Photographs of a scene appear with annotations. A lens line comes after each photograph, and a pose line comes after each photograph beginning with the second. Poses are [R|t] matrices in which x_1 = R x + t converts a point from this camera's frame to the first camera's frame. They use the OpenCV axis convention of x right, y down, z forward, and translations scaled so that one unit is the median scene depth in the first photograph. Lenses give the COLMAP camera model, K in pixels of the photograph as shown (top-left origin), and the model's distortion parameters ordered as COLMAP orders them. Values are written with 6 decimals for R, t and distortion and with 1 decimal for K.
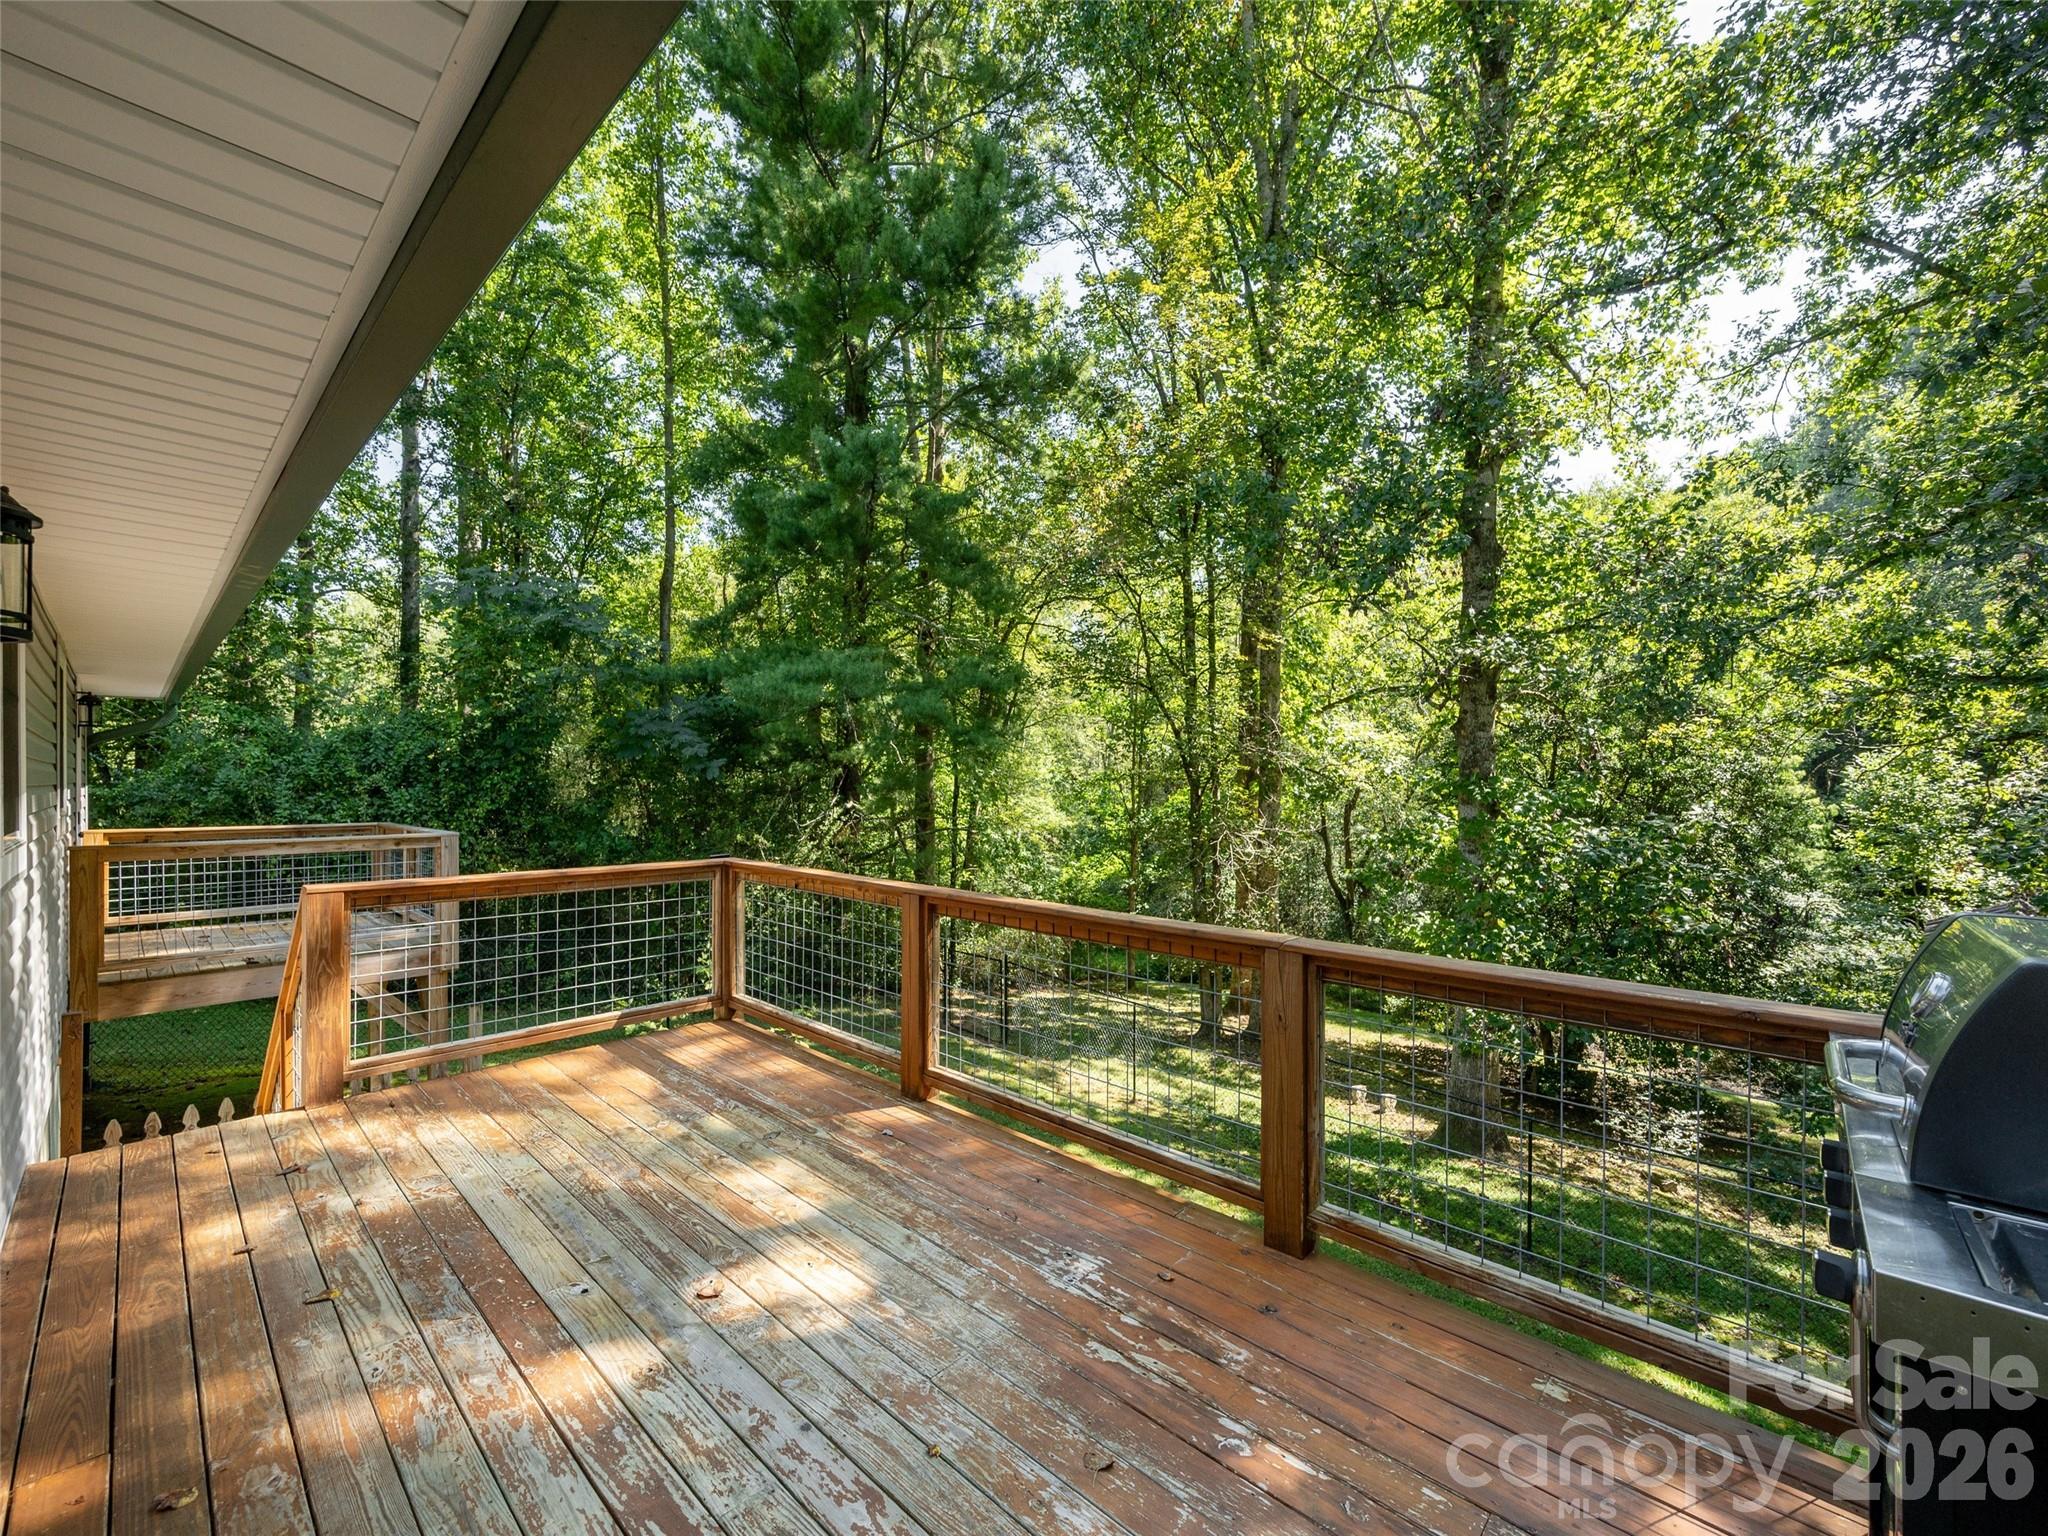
lens RADIAL K [[808.8, 0, 1025.4], [0, 808.8, 782.0], [0, 0, 1]] dist [0.002821, -0.000629]
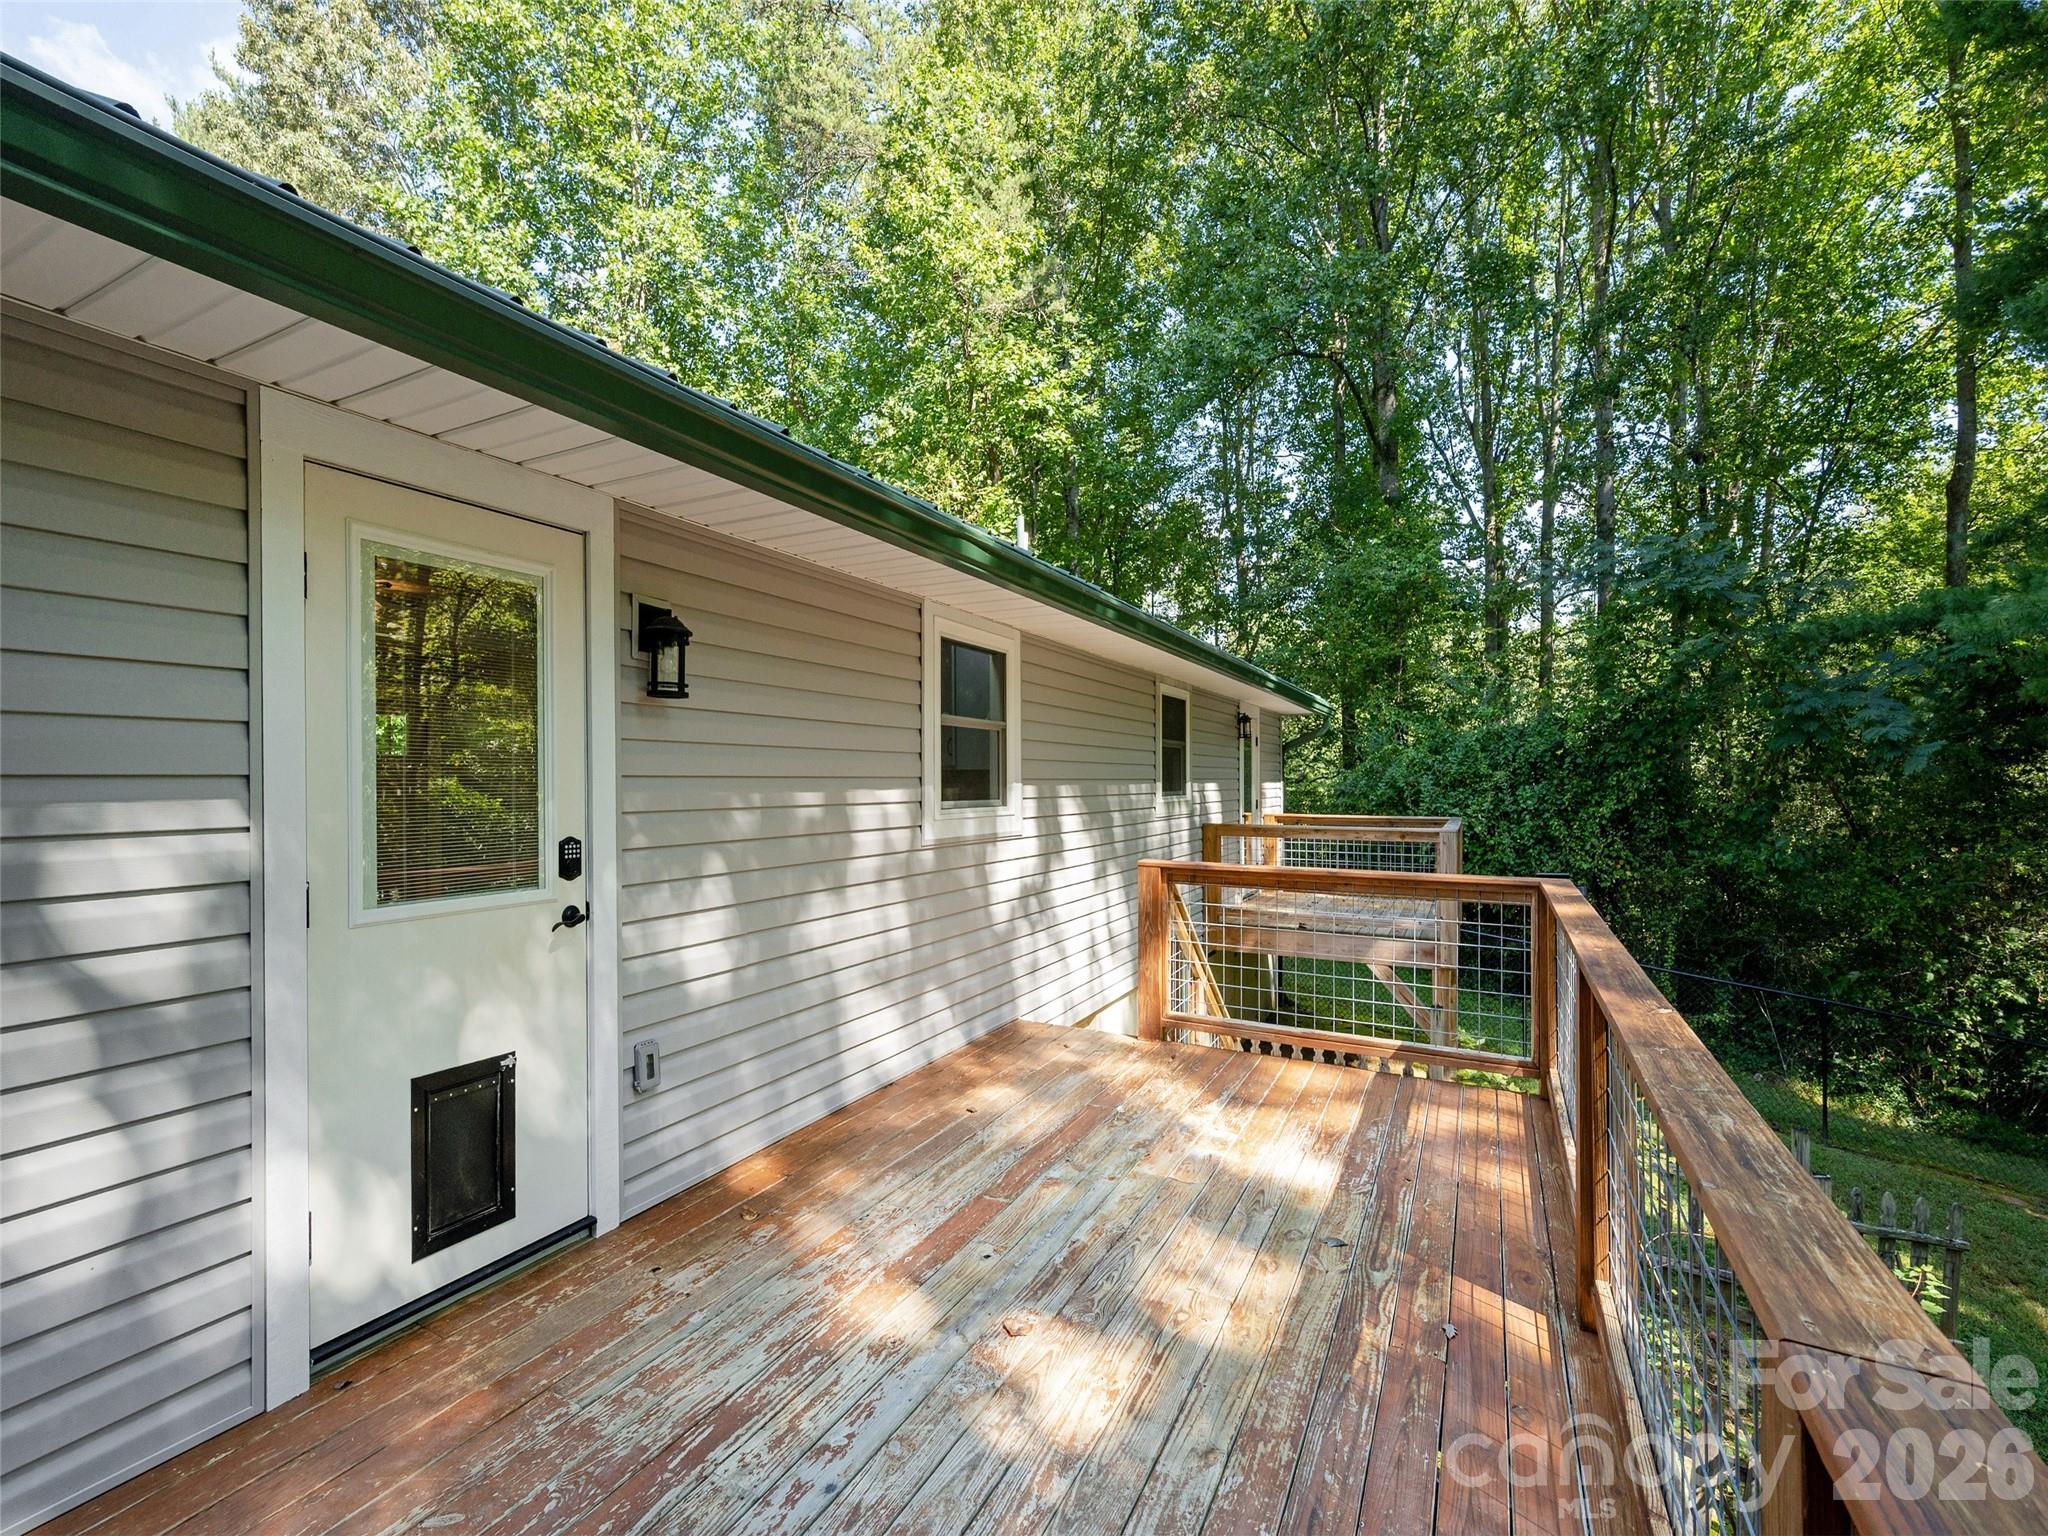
lens RADIAL K [[897.2, 0, 1075.6], [0, 897.2, 781.4], [0, 0, 1]] dist [0.010245, -0.001116]
pose [[0.294615, 0.000992, -0.955616, 0.342992], [-0.001545, 0.999999, 0.000562, 0.008360], [0.955615, 0.001311, 0.294616, 0.437537]]
